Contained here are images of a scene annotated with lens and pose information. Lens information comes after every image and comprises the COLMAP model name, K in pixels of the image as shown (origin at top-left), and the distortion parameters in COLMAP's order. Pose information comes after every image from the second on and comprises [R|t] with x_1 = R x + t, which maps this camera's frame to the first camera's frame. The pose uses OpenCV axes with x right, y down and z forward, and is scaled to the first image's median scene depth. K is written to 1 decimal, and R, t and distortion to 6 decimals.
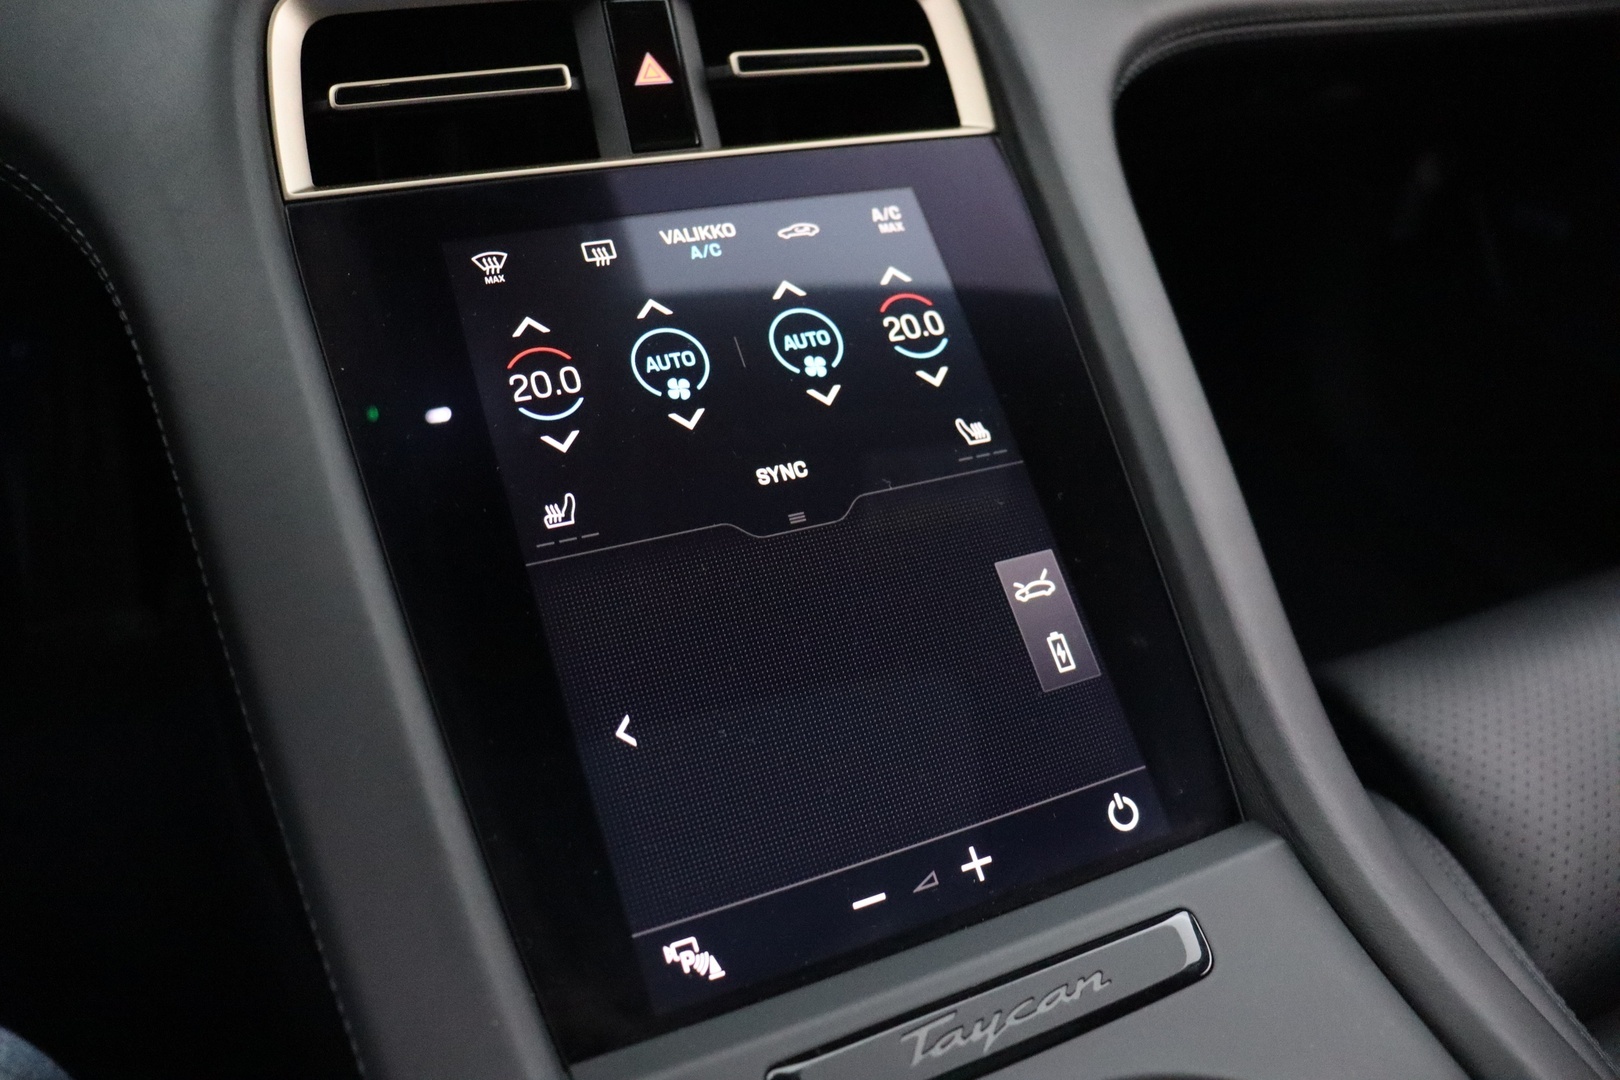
lens RADIAL K [[1313.2, 0, 821.6], [0, 1313.2, 535.5], [0, 0, 1]] dist [-0.180505, 0.153056]
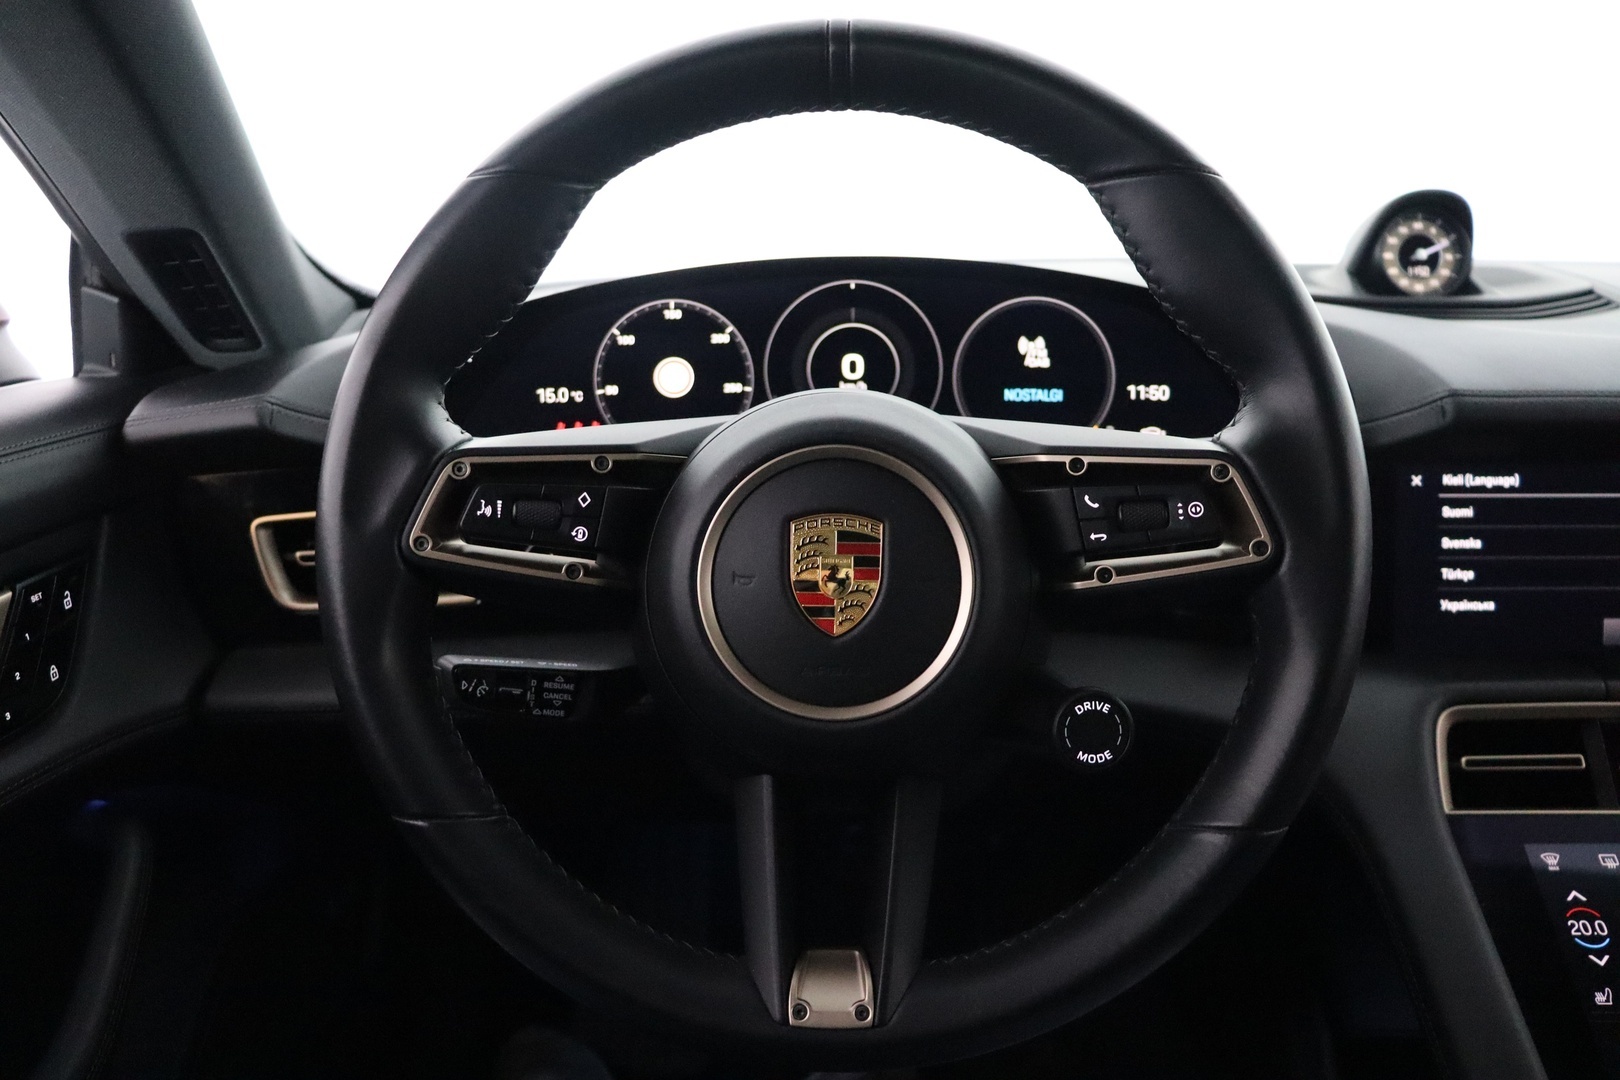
lens RADIAL K [[1313.2, 0, 821.6], [0, 1313.2, 535.5], [0, 0, 1]] dist [-0.180505, 0.153056]
pose [[0.878662, 0.032106, -0.476363, -0.335343], [-0.212340, 0.919909, -0.329666, 0.191547], [0.427627, 0.390816, 0.815106, -1.178576]]
